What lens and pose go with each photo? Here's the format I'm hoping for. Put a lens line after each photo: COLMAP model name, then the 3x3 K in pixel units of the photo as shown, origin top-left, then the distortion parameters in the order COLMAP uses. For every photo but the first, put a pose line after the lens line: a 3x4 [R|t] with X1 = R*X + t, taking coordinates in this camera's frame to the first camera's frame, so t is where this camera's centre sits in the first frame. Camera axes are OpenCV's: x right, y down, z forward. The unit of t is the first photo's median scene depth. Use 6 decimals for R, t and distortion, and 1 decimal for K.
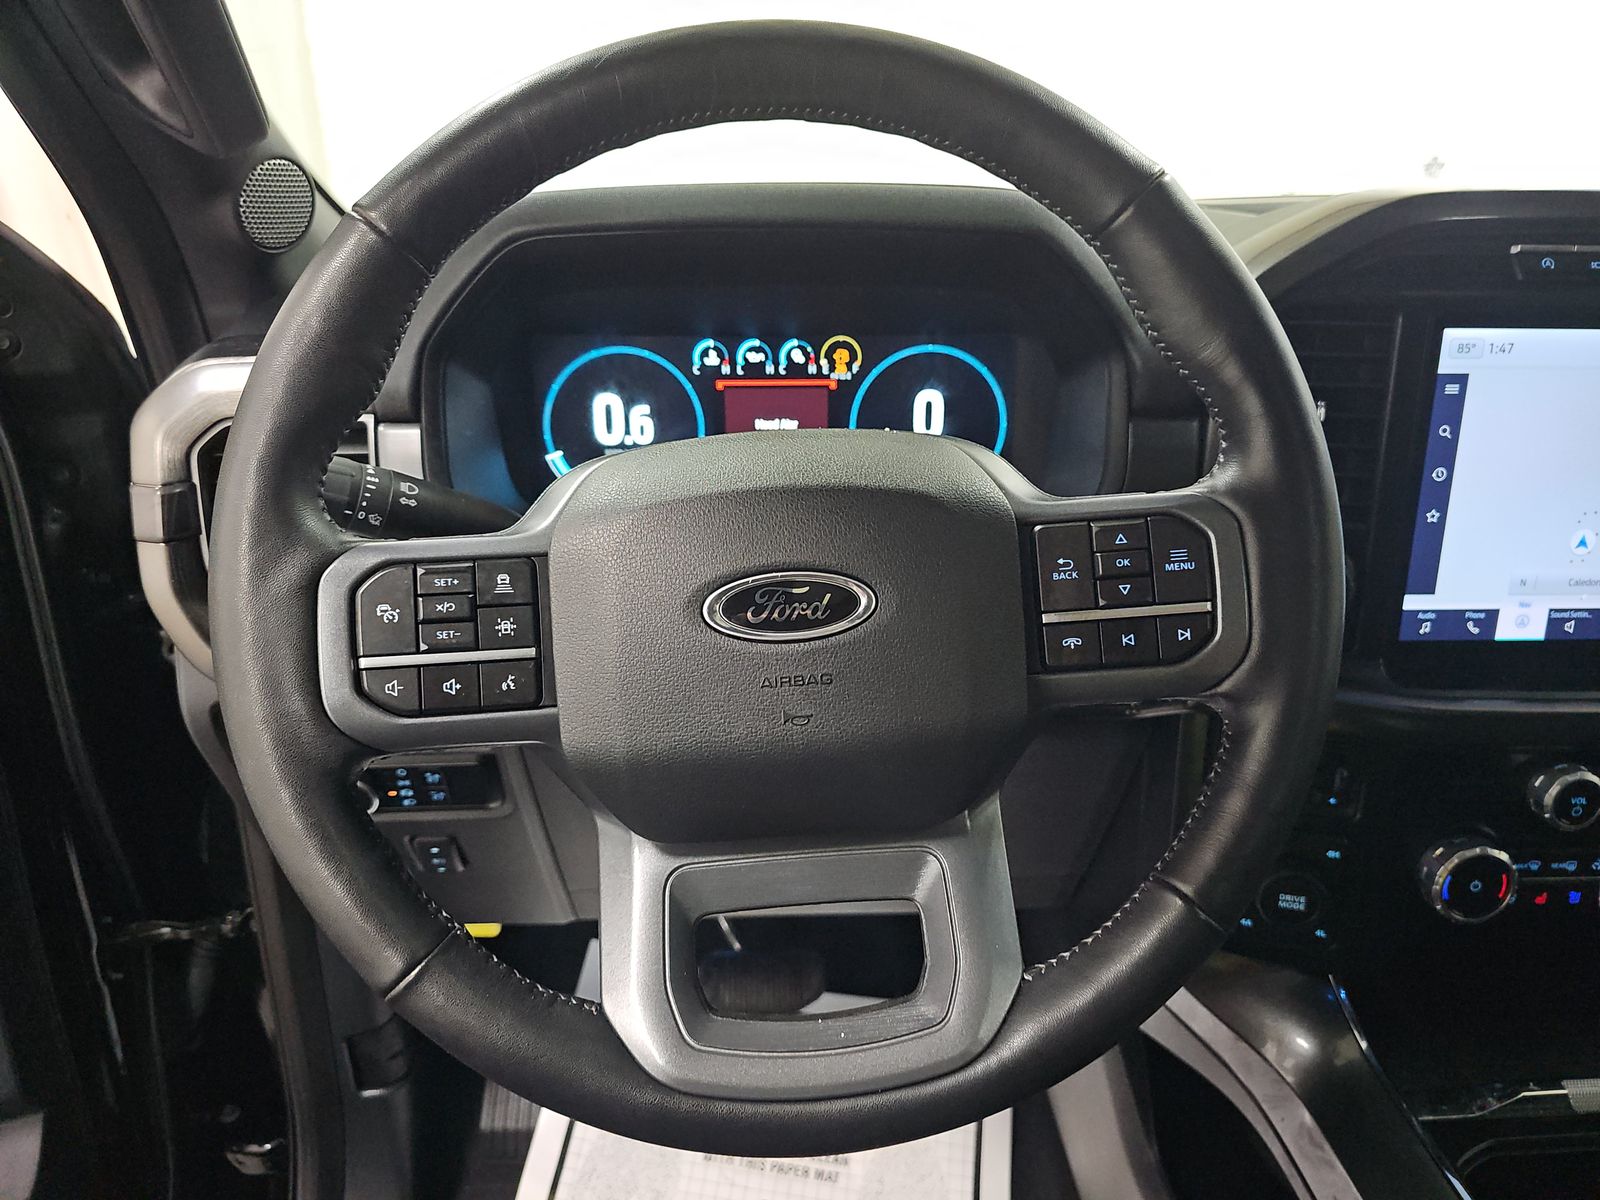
lens RADIAL K [[1042.4, 0, 799.8], [0, 1042.4, 595.0], [0, 0, 1]] dist [0.026701, -0.022846]
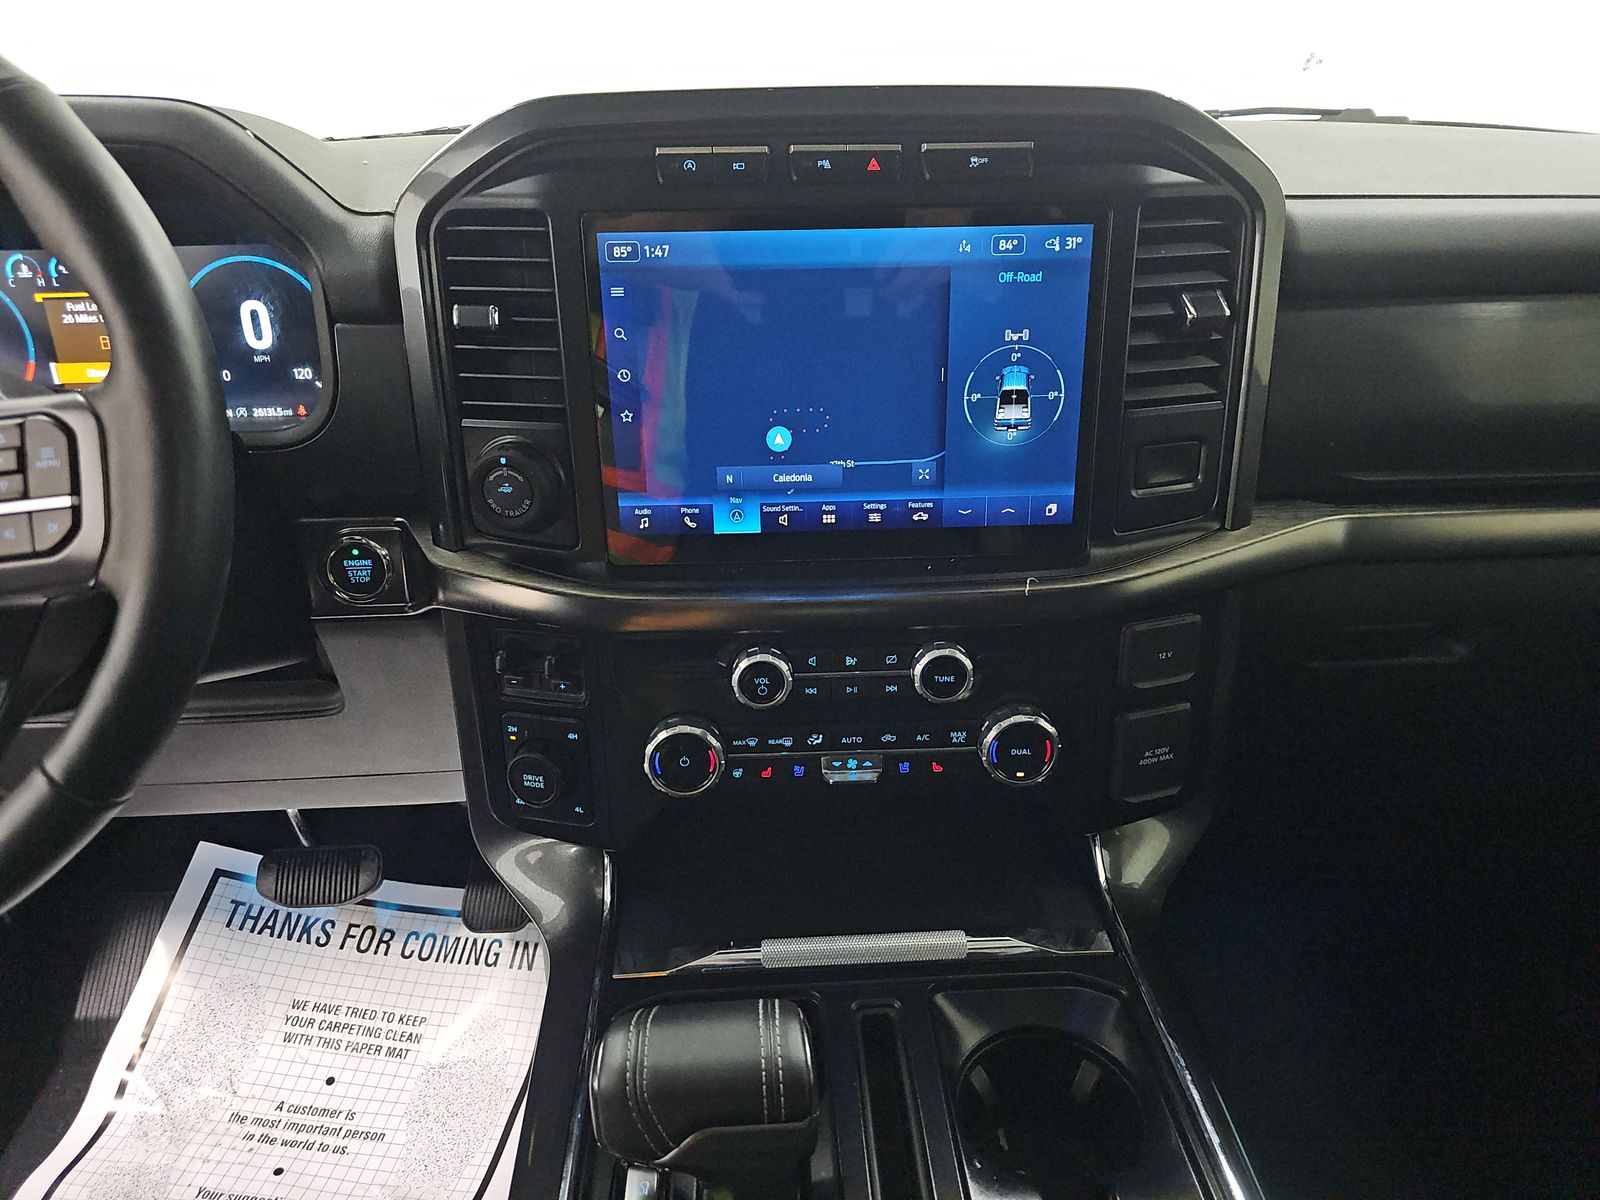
lens RADIAL K [[1042.4, 0, 802.9], [0, 1042.4, 605.1], [0, 0, 1]] dist [0.026701, -0.022846]
pose [[0.999801, -0.018963, 0.006179, 0.745460], [0.018389, 0.996426, 0.082449, 0.029517], [-0.007721, -0.082319, 0.996576, -0.056831]]
